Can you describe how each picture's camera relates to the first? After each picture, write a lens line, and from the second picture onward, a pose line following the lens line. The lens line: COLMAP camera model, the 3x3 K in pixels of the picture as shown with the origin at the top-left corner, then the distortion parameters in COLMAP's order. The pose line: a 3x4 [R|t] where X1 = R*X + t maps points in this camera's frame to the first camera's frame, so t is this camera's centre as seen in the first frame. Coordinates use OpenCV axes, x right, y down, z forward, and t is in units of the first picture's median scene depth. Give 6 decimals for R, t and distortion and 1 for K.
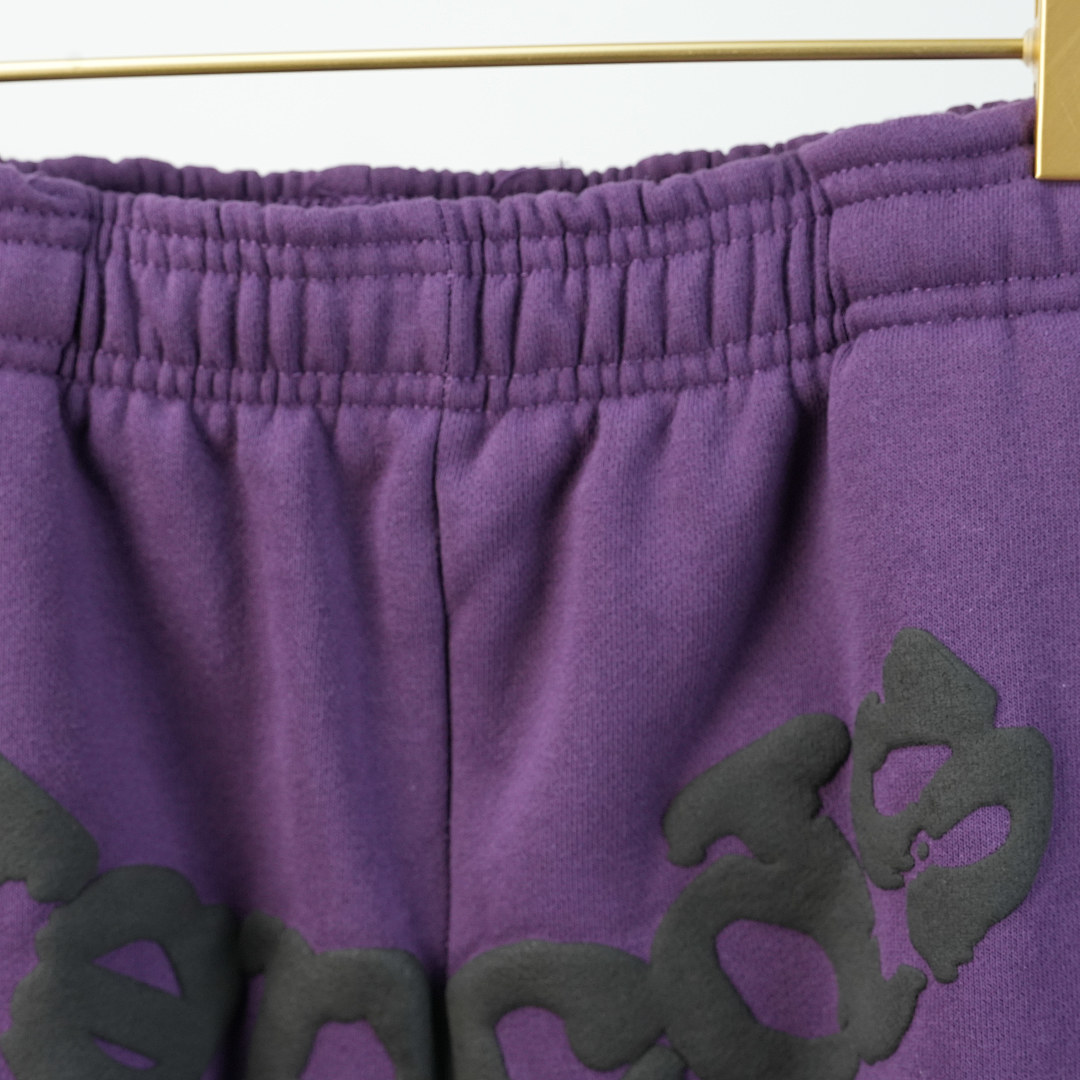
lens RADIAL K [[3256.5, 0, 553.0], [0, 3256.5, 499.4], [0, 0, 1]] dist [0.016622, 0.000000]
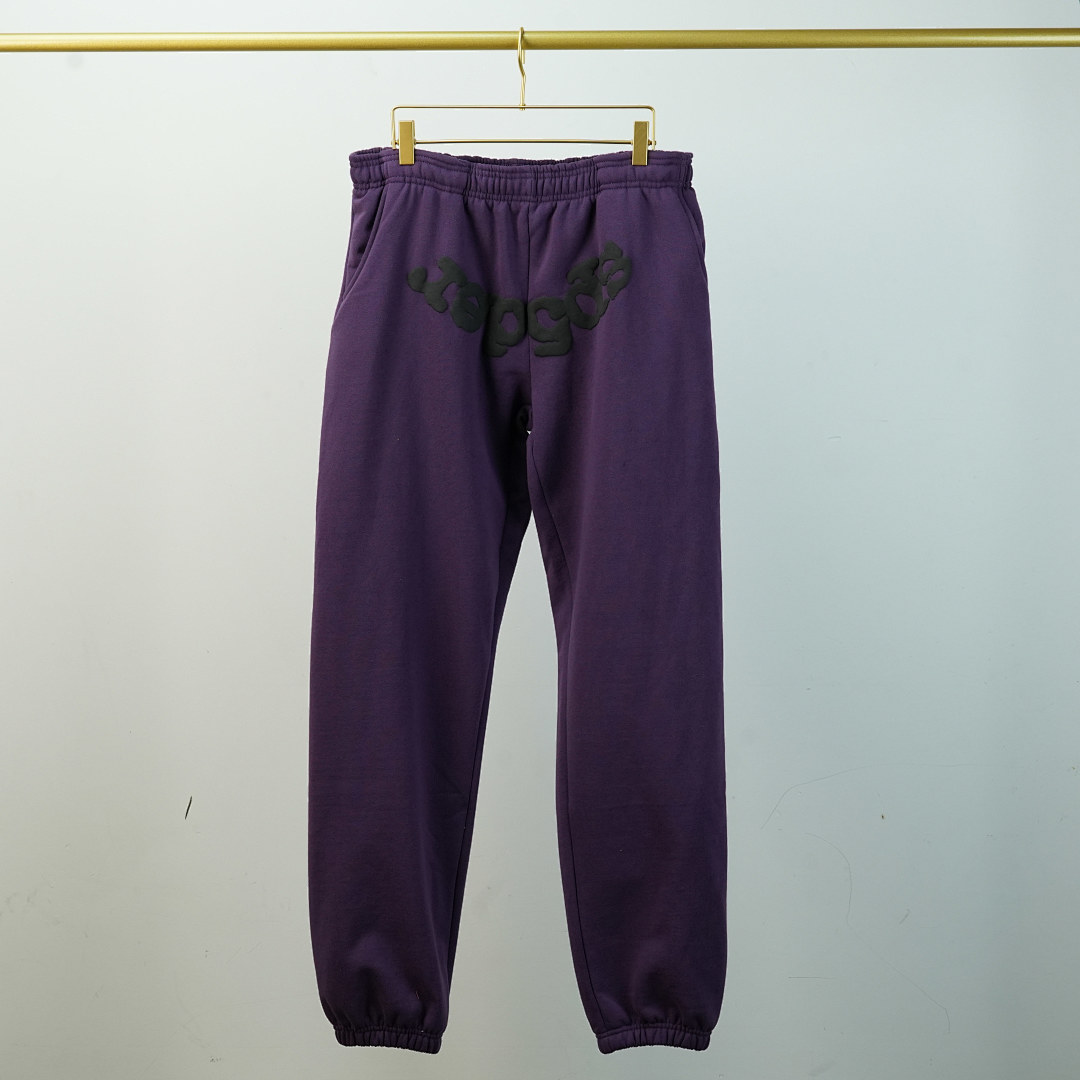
lens RADIAL K [[3256.5, 0, 536.8], [0, 3256.5, 527.6], [0, 0, 1]] dist [0.016622, 0.000000]
pose [[0.999710, 0.024058, -0.001231, -0.000981], [-0.023987, 0.998867, 0.041093, 0.309087], [0.002218, -0.041051, 0.999155, -4.756274]]
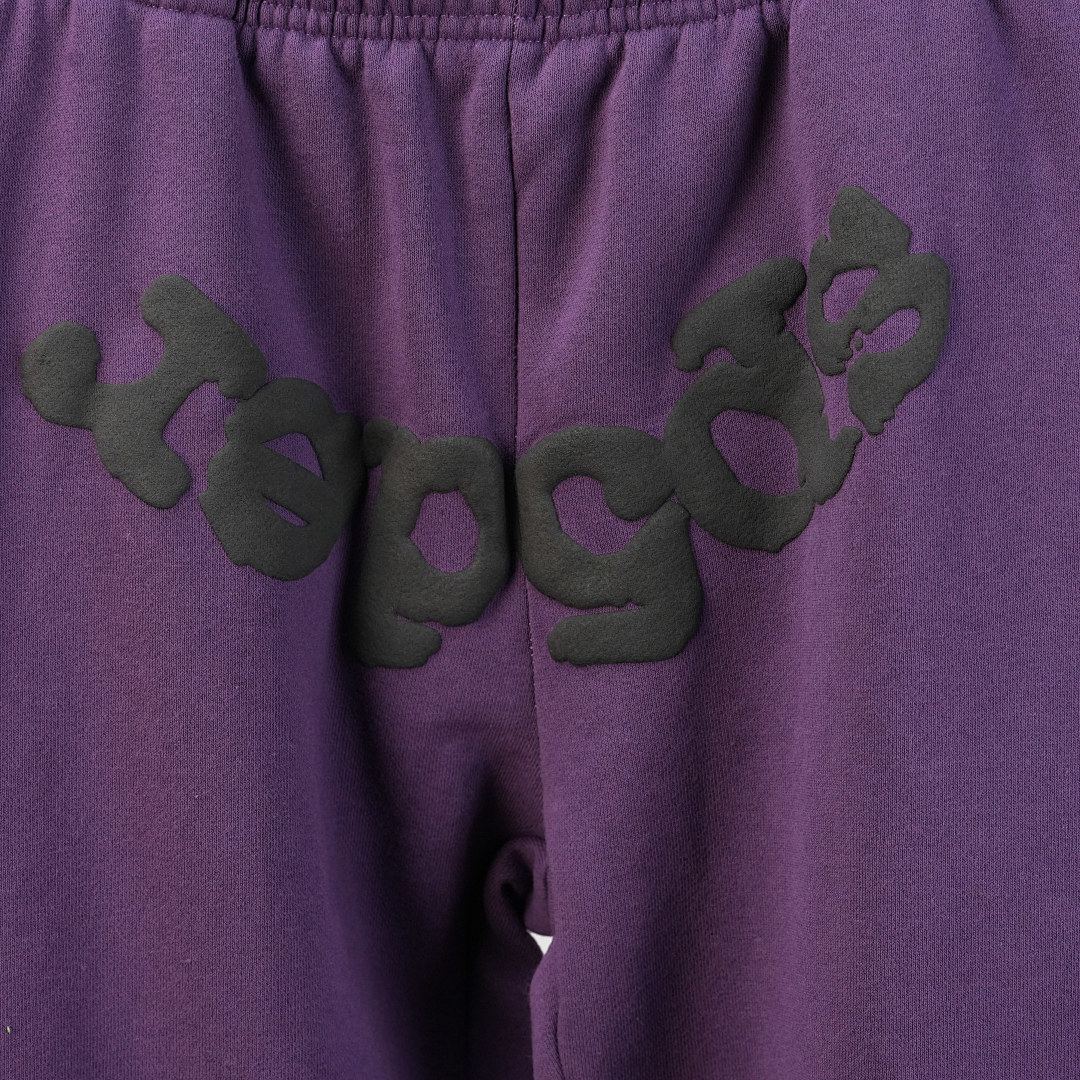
lens RADIAL K [[3256.5, 0, 543.6], [0, 3256.5, 533.2], [0, 0, 1]] dist [0.016622, 0.000000]
pose [[0.999621, -0.011159, 0.025157, -0.057923], [0.010141, 0.999139, 0.040219, 0.126711], [-0.025584, -0.039948, 0.998874, -0.400667]]
